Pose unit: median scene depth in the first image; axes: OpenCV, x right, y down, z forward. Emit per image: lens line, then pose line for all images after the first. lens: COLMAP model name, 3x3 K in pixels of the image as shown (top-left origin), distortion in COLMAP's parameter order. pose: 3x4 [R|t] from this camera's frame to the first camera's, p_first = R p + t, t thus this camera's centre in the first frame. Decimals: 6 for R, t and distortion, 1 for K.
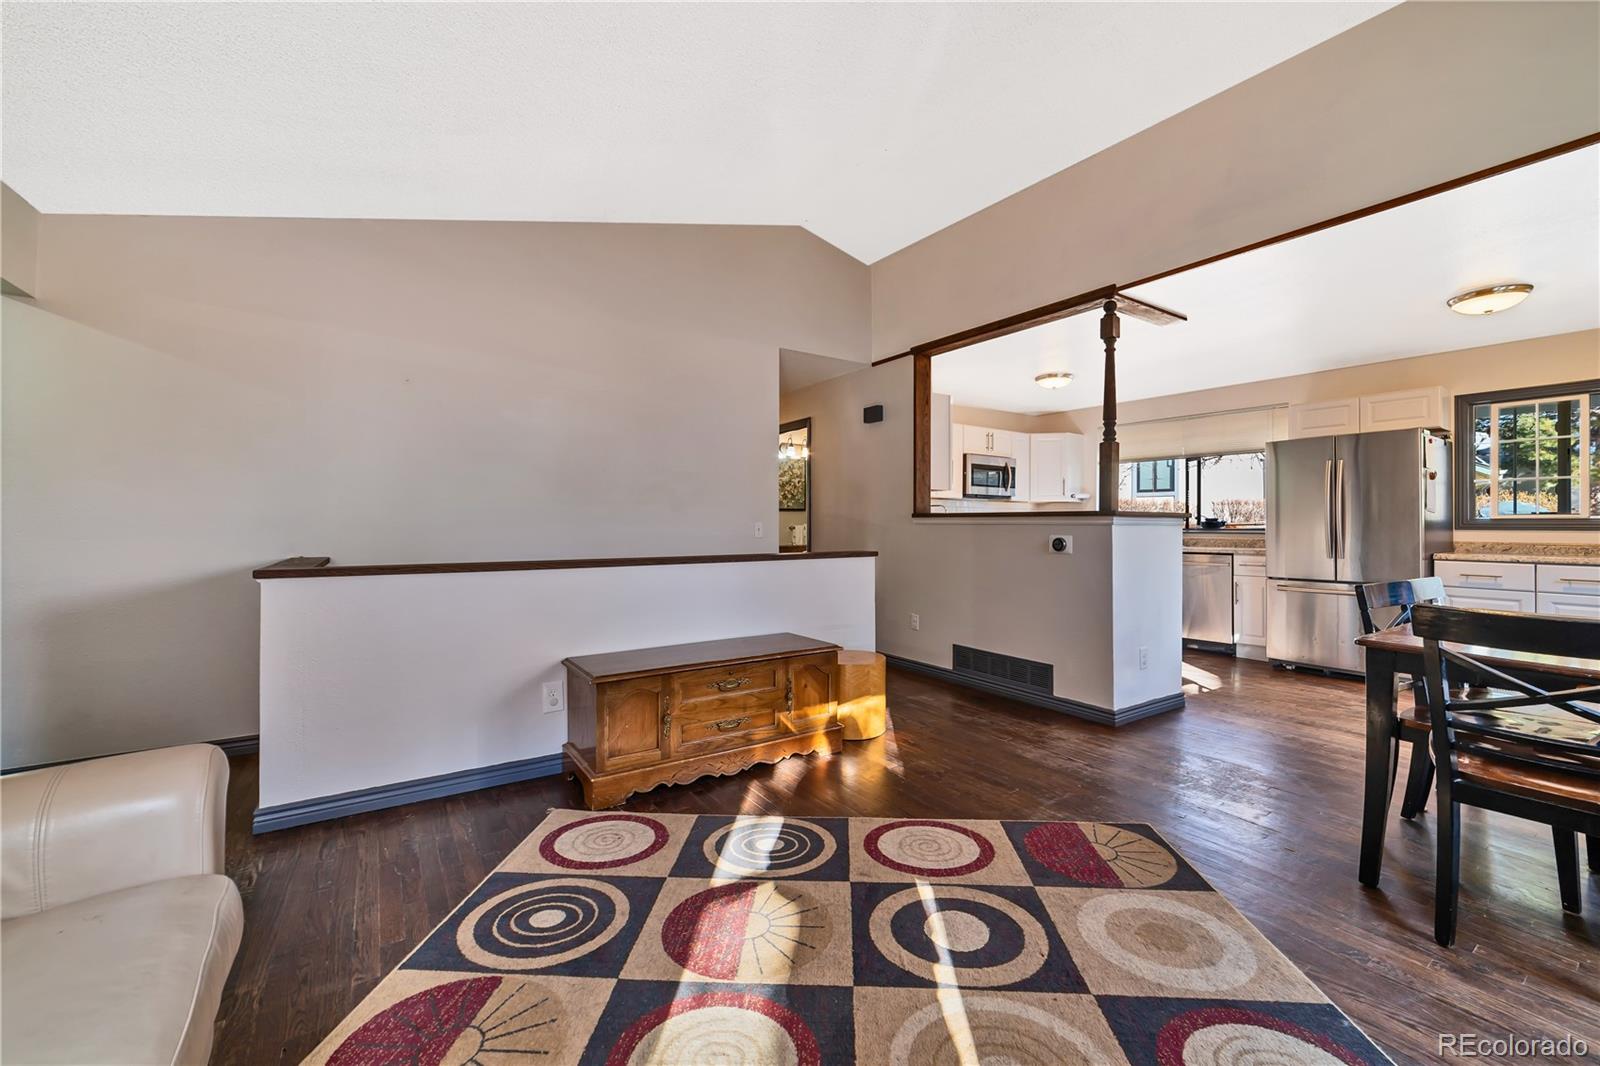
lens RADIAL K [[636.1, 0, 803.4], [0, 636.1, 521.0], [0, 0, 1]] dist [-0.002725, 0.001174]
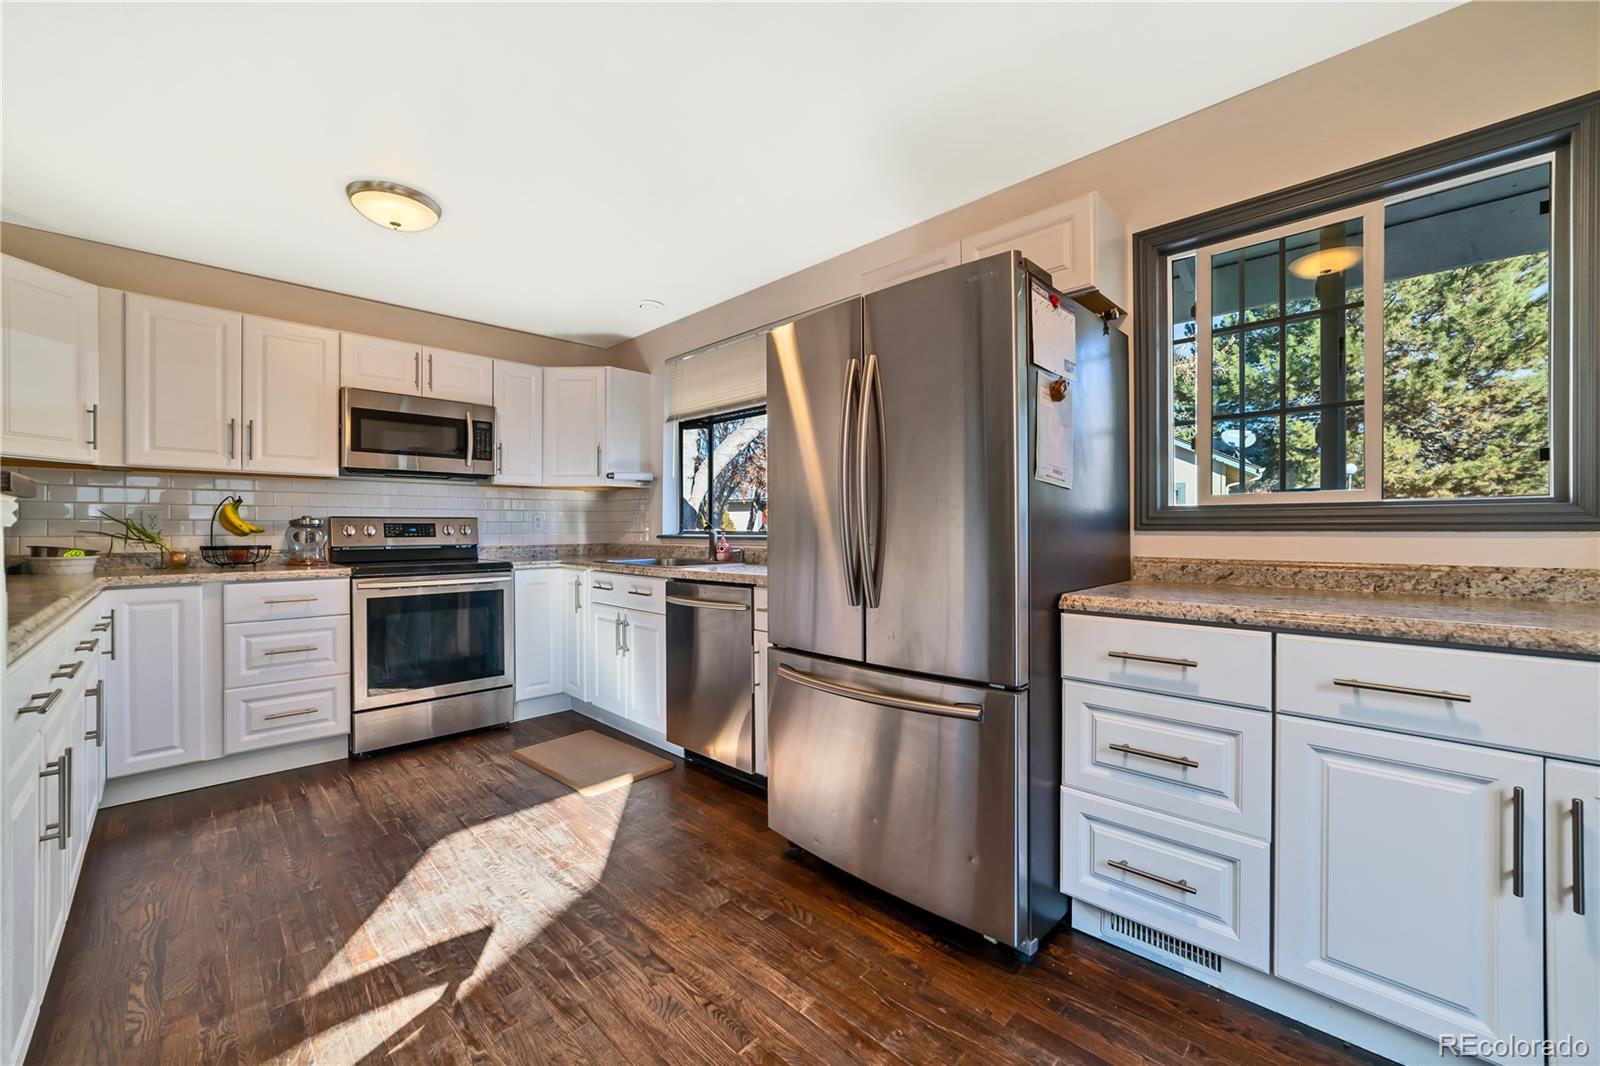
lens RADIAL K [[636.1, 0, 801.0], [0, 636.1, 528.7], [0, 0, 1]] dist [-0.002725, 0.001174]
pose [[0.982690, -0.009797, 0.184997, 0.721086], [0.008268, 0.999925, 0.009035, 0.005951], [-0.185071, -0.007349, 0.982698, 0.610253]]
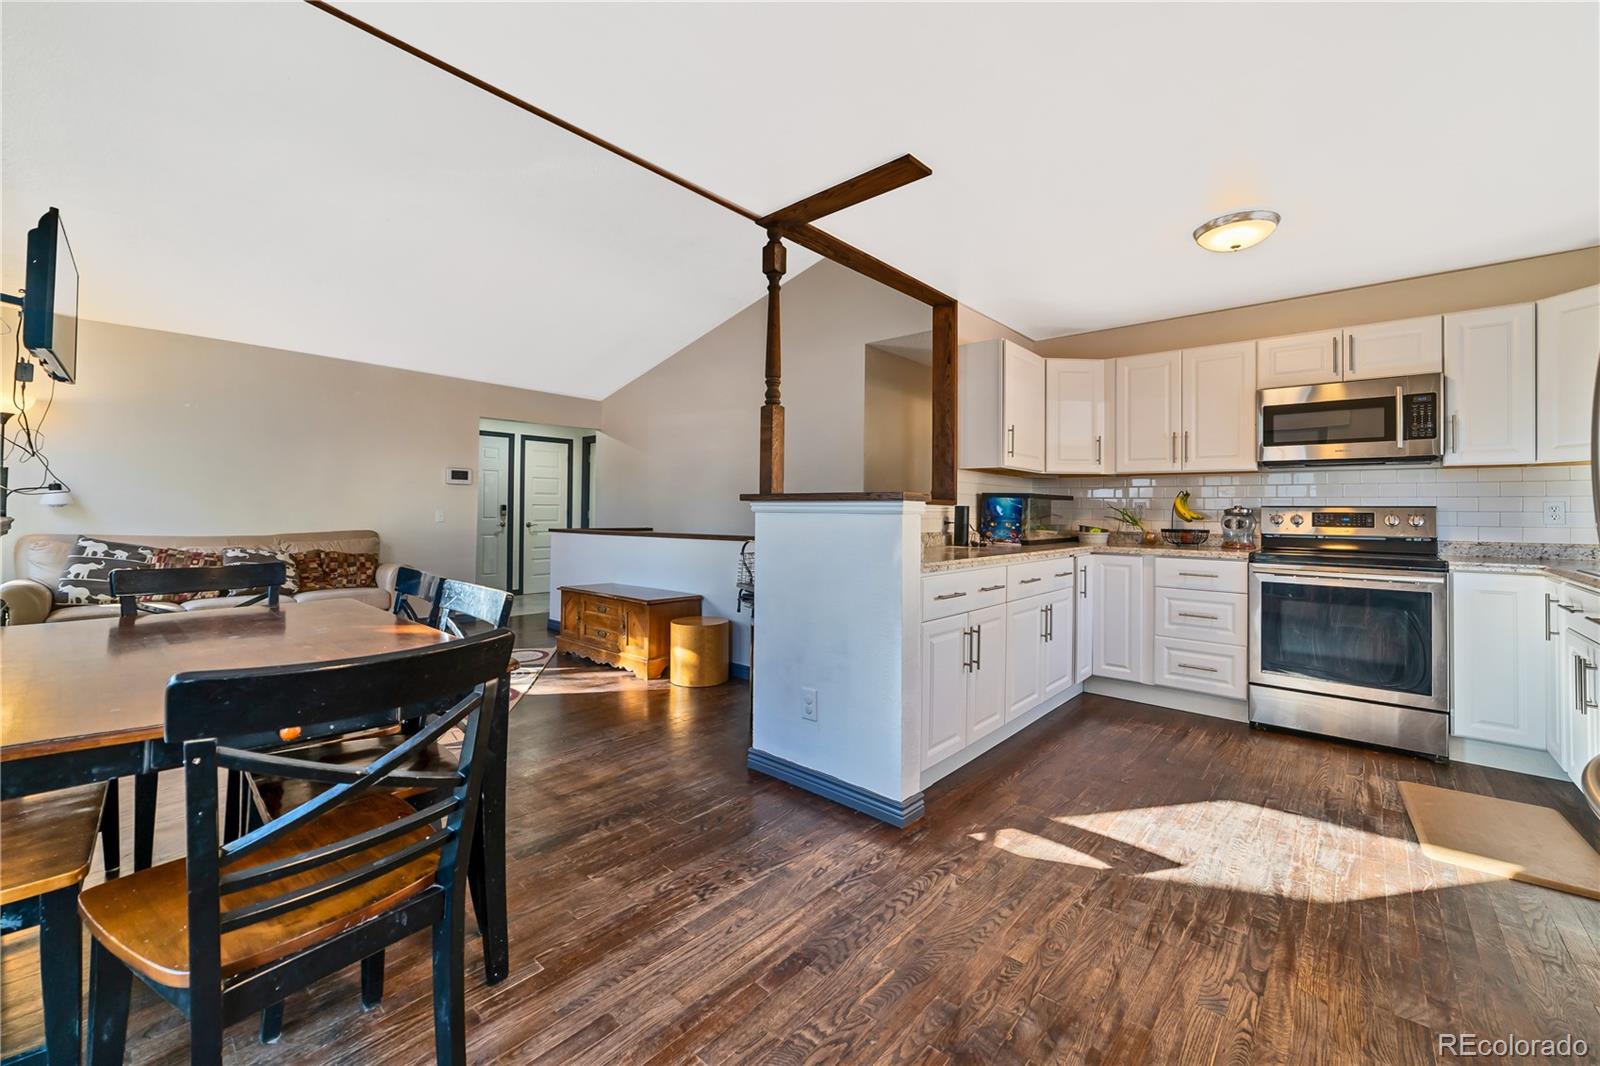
lens RADIAL K [[636.1, 0, 787.3], [0, 636.1, 505.0], [0, 0, 1]] dist [-0.002725, 0.001174]
pose [[0.235620, -0.013678, -0.971749, 0.974754], [-0.002407, 0.999890, -0.014658, 0.005867], [0.971842, 0.005793, 0.235562, 0.650855]]
